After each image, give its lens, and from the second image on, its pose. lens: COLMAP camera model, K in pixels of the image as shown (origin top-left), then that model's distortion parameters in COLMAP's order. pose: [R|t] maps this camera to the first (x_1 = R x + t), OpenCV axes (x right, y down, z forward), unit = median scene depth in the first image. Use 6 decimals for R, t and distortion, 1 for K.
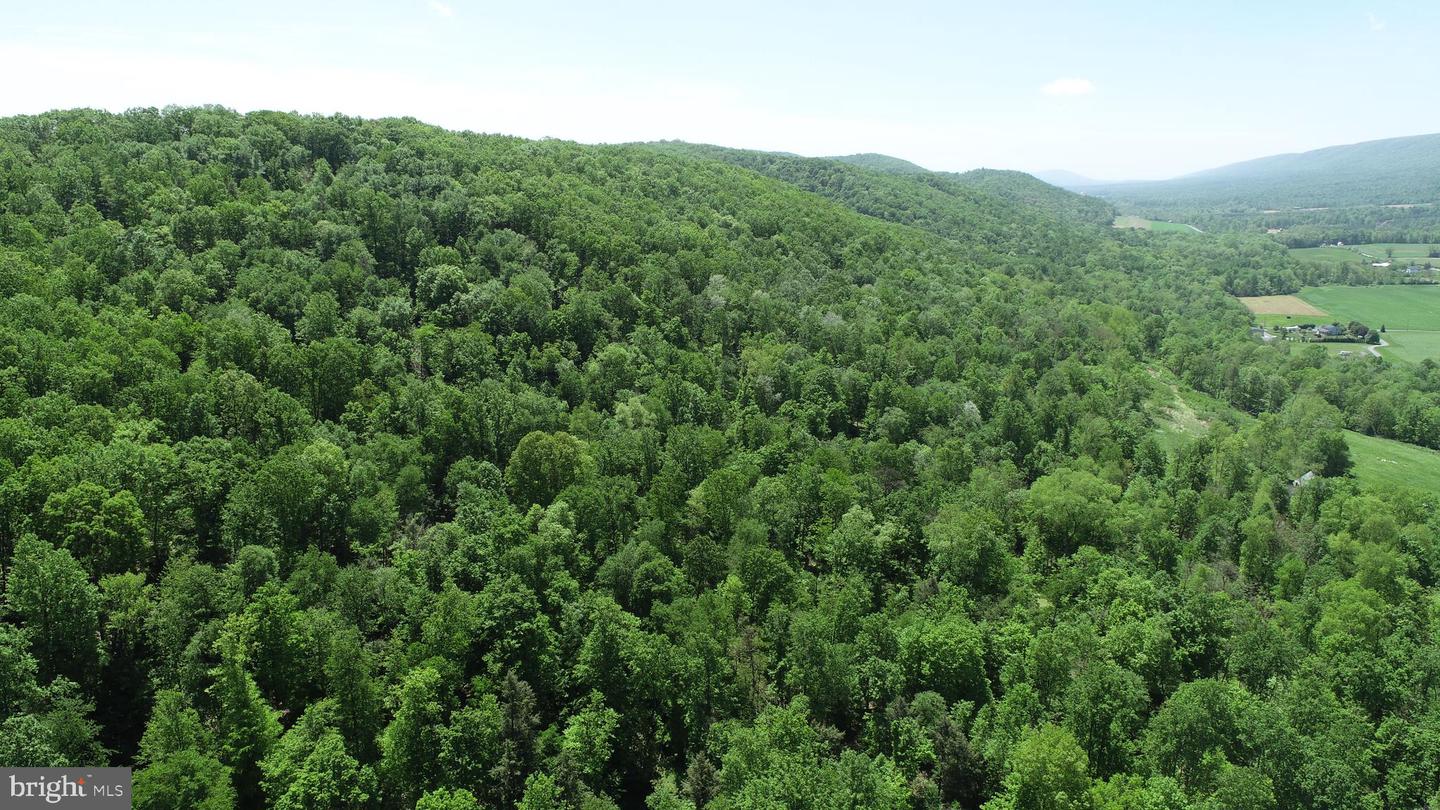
lens RADIAL K [[968.3, 0, 721.6], [0, 968.3, 405.7], [0, 0, 1]] dist [-0.017789, 0.008702]
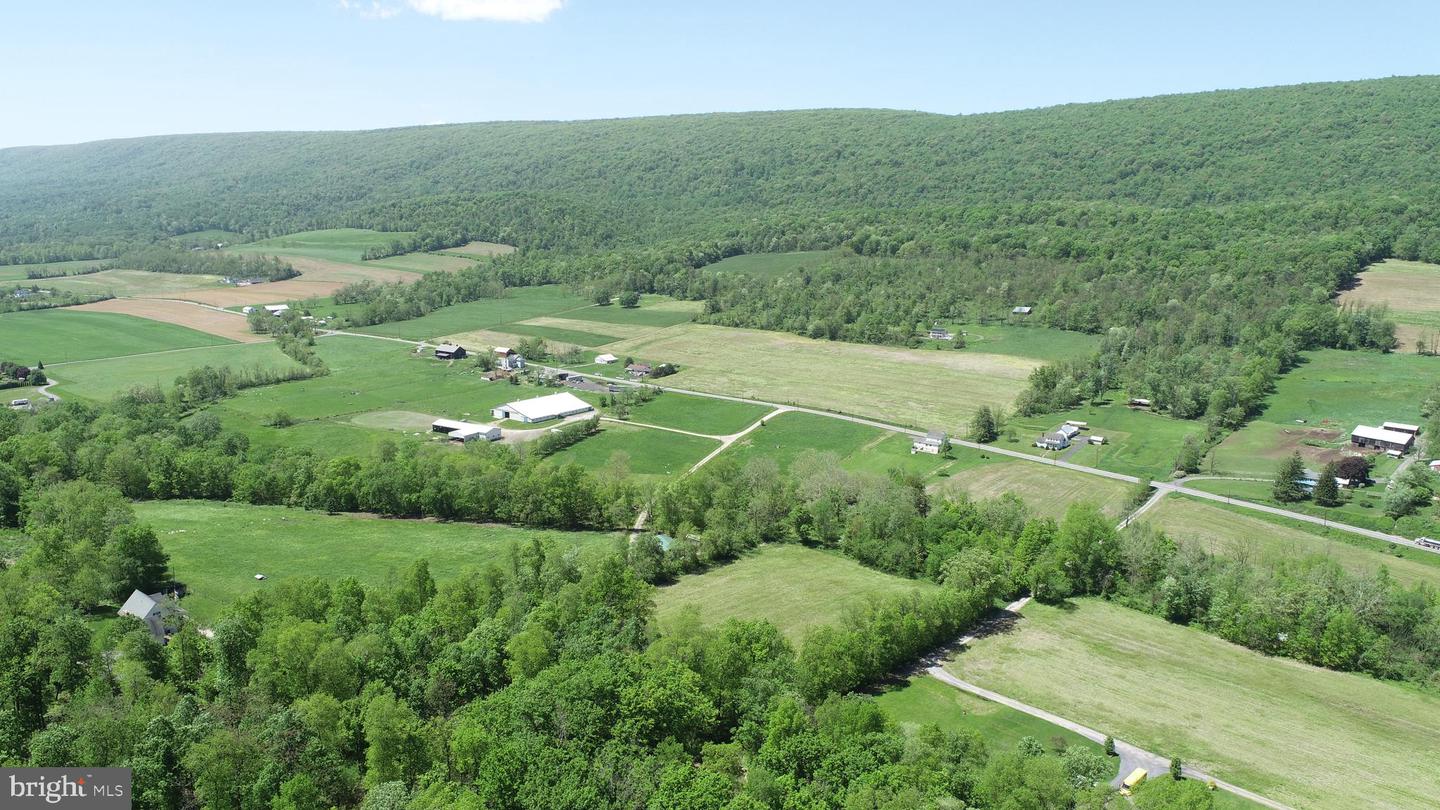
lens RADIAL K [[968.3, 0, 718.3], [0, 968.3, 407.8], [0, 0, 1]] dist [-0.017789, 0.008702]
pose [[0.291378, -0.189067, 0.937738, 0.058766], [0.204899, 0.969858, 0.131876, -0.053688], [-0.934406, 0.153716, 0.321335, 0.245461]]
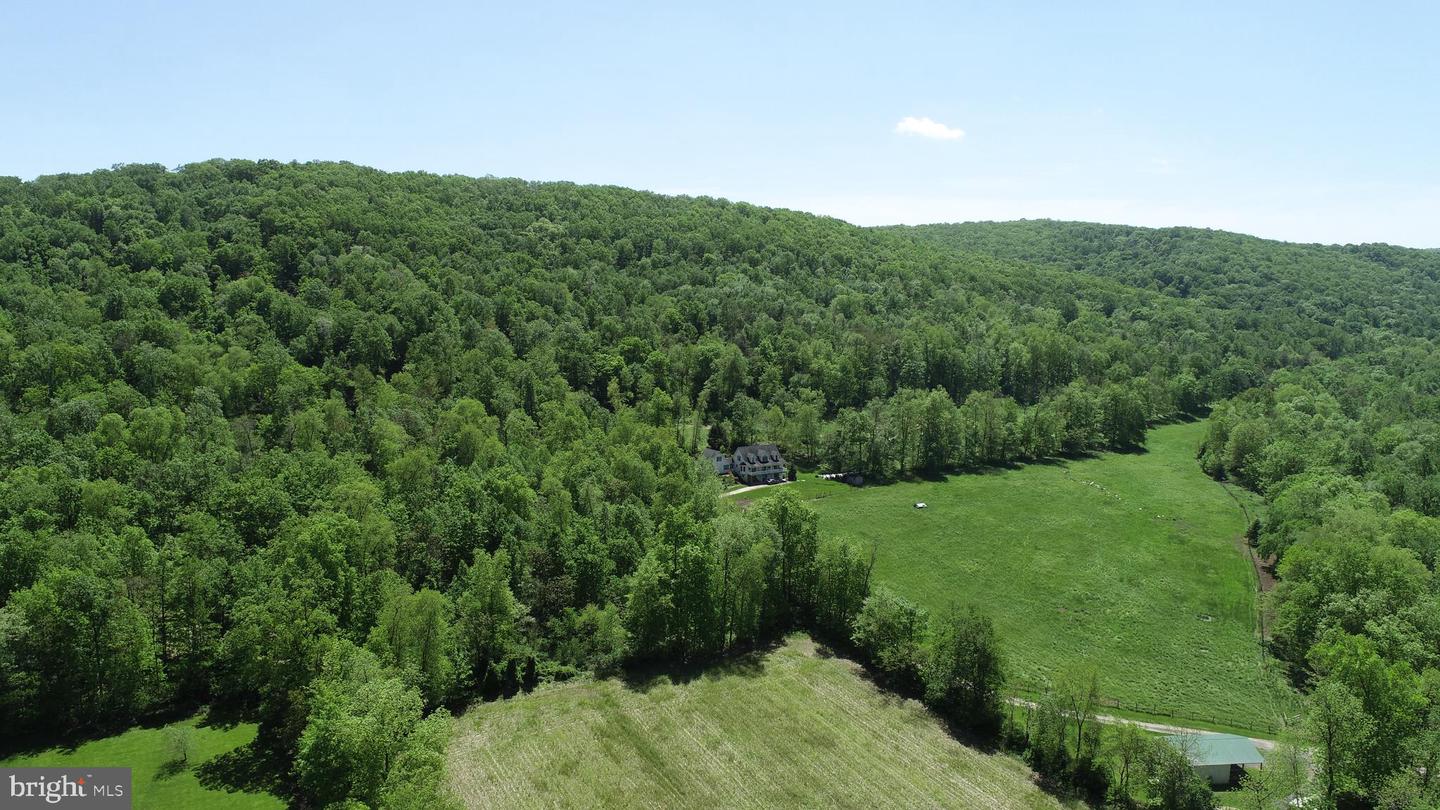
lens RADIAL K [[968.3, 0, 717.9], [0, 968.3, 408.1], [0, 0, 1]] dist [-0.017789, 0.008702]
pose [[0.804150, 0.054110, -0.591958, 0.808685], [-0.124912, 0.988995, -0.079285, 0.083070], [0.581153, 0.137700, 0.802060, 0.198701]]
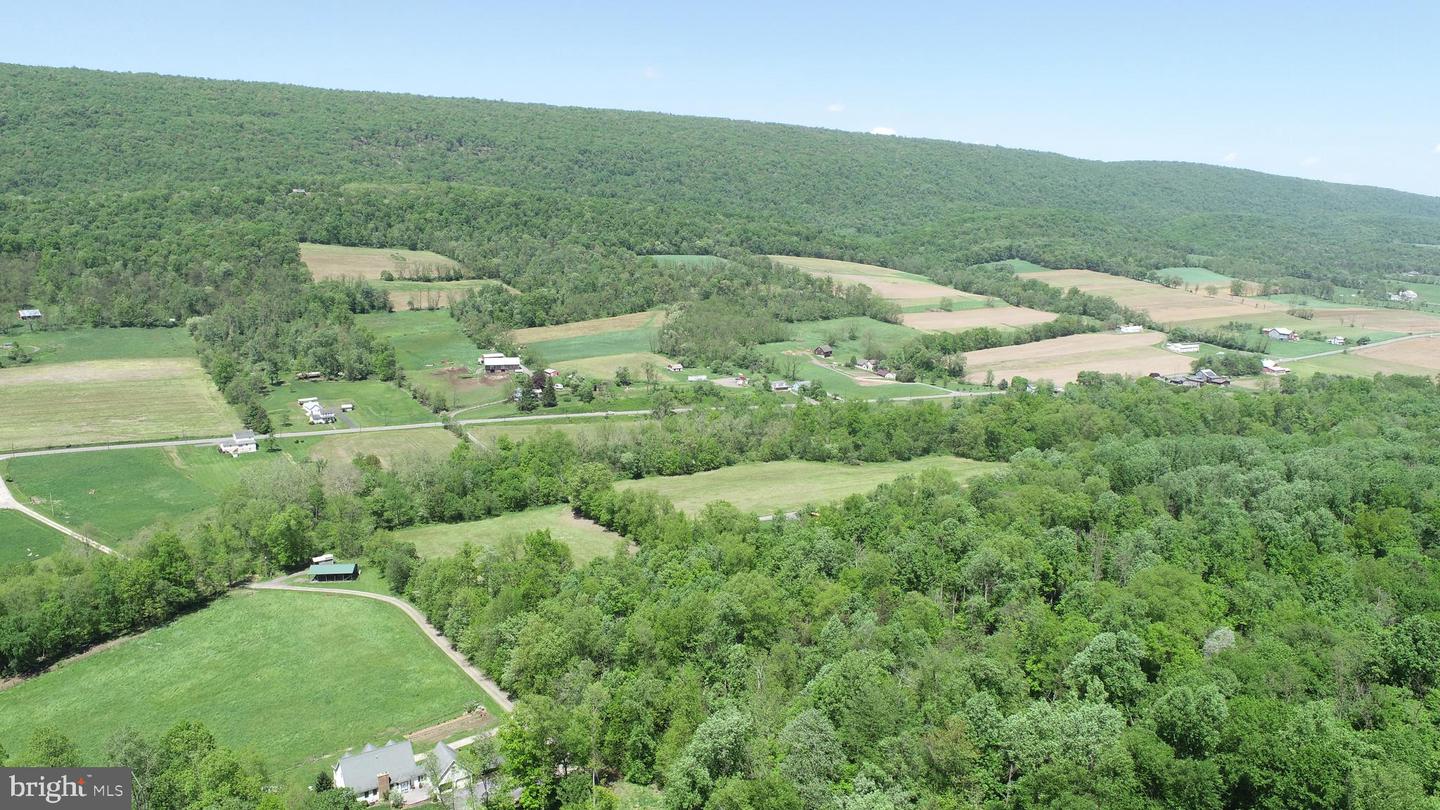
lens RADIAL K [[968.3, 0, 716.7], [0, 968.3, 414.7], [0, 0, 1]] dist [-0.017789, 0.008702]
pose [[-0.843935, -0.126796, 0.521246, 0.140979], [0.098982, 0.918175, 0.383611, -0.213145], [-0.527235, 0.375336, -0.762329, 0.914597]]
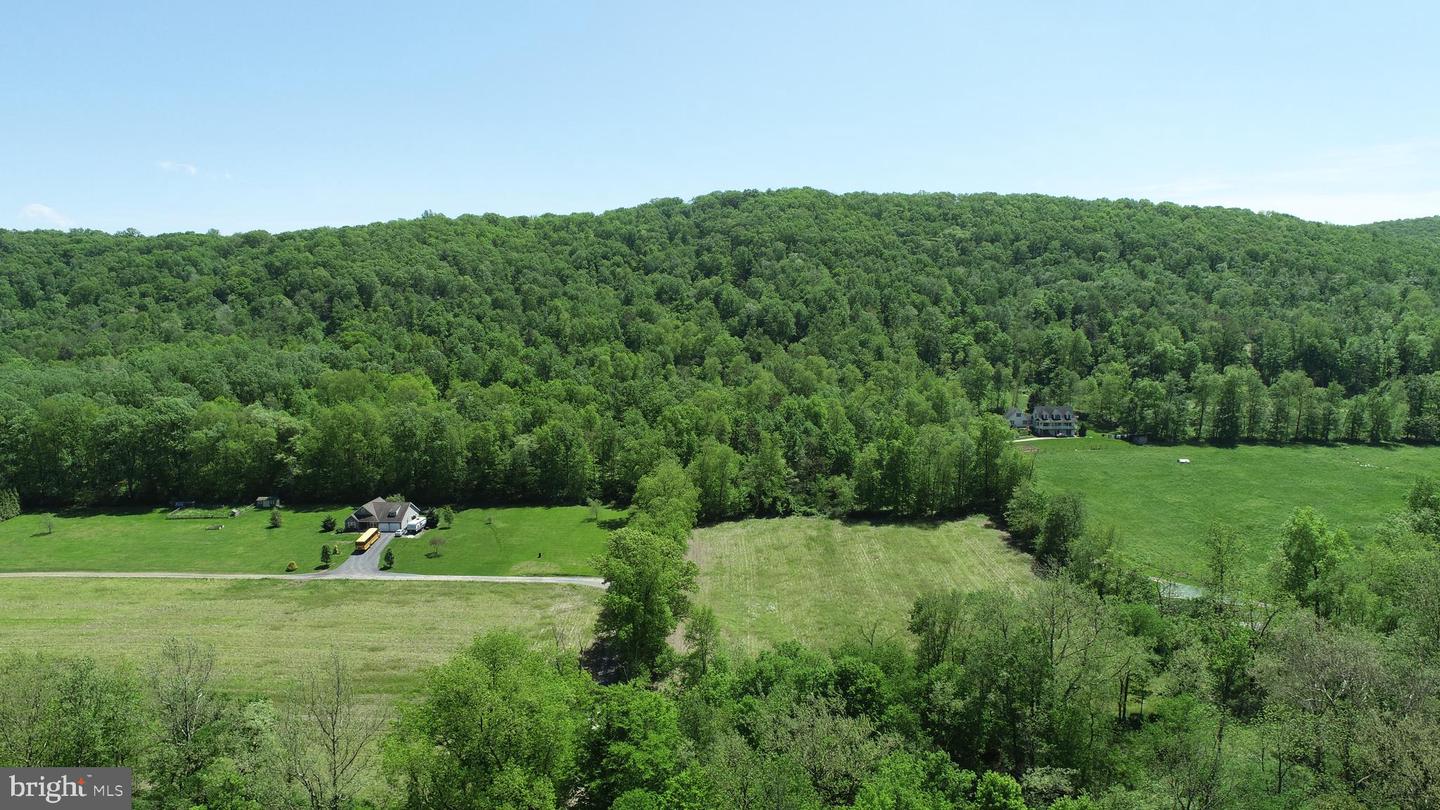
lens RADIAL K [[968.3, 0, 719.9], [0, 968.3, 406.1], [0, 0, 1]] dist [-0.017789, 0.008702]
pose [[0.402661, 0.076842, -0.912118, 1.050698], [-0.201334, 0.979502, -0.006362, 0.112325], [0.892932, 0.186202, 0.409879, 0.175833]]
